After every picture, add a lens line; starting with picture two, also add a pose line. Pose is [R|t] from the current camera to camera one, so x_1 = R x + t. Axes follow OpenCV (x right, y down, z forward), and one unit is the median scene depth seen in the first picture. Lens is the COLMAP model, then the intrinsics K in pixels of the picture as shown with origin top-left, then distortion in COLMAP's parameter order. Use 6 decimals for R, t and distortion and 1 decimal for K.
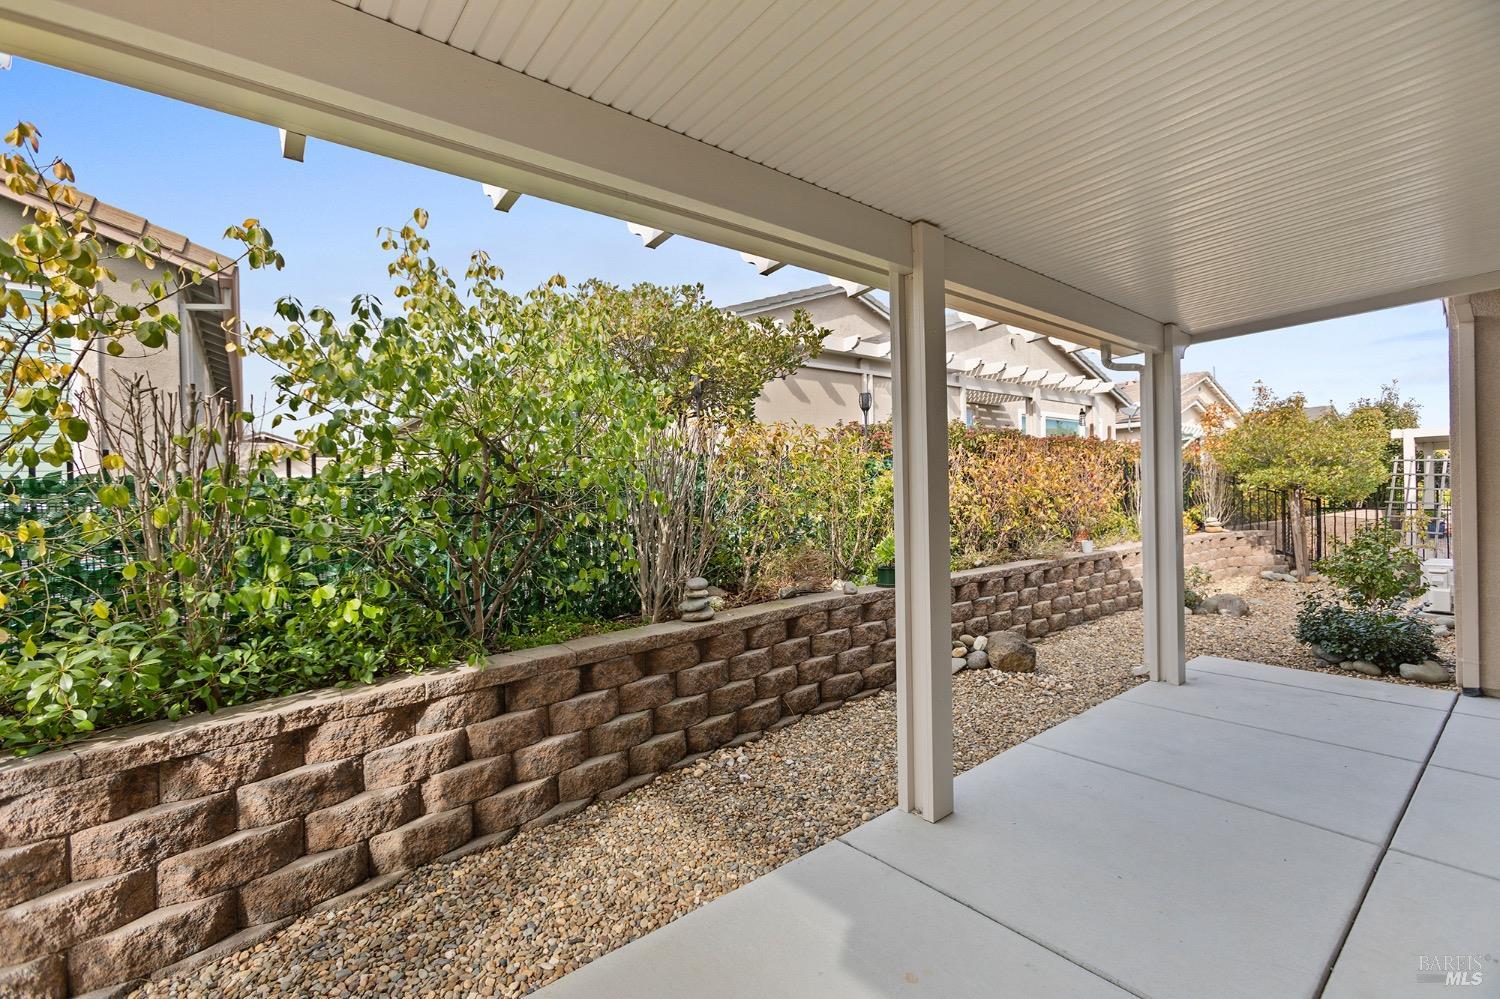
lens RADIAL K [[668.0, 0, 747.3], [0, 668.0, 484.9], [0, 0, 1]] dist [-0.002831, 0.000666]
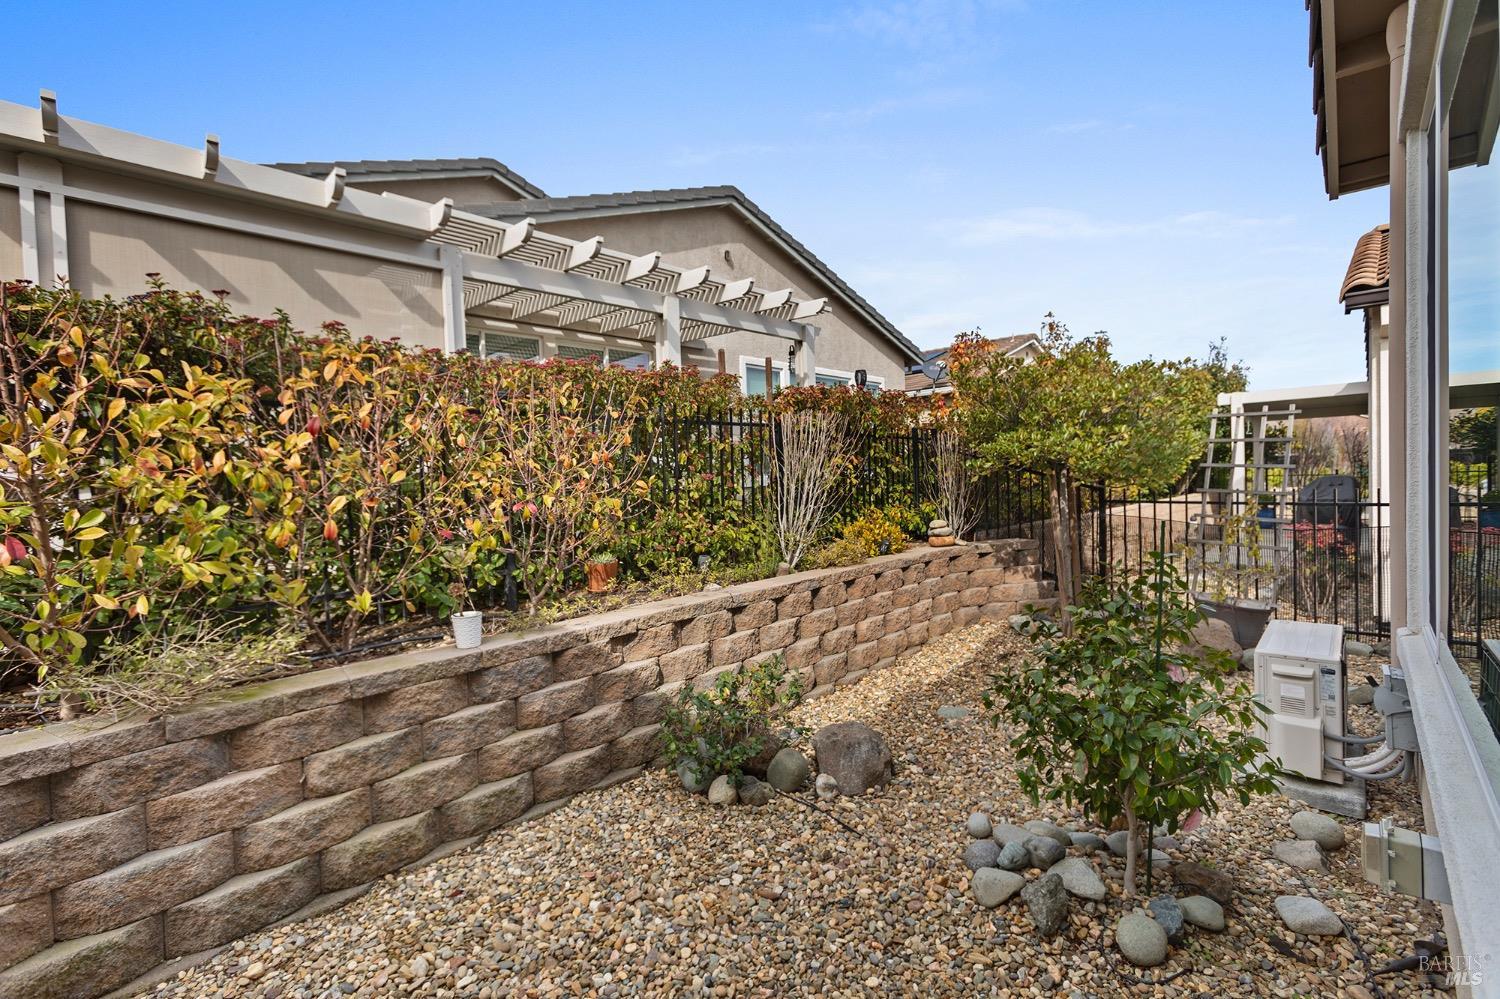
lens RADIAL K [[699.4, 0, 750.8], [0, 699.4, 480.8], [0, 0, 1]] dist [-0.017719, 0.000049]
pose [[0.985933, -0.013961, 0.166555, 0.435206], [0.011747, 0.999829, 0.014271, 0.004552], [-0.166726, -0.012113, 0.985929, 0.433606]]
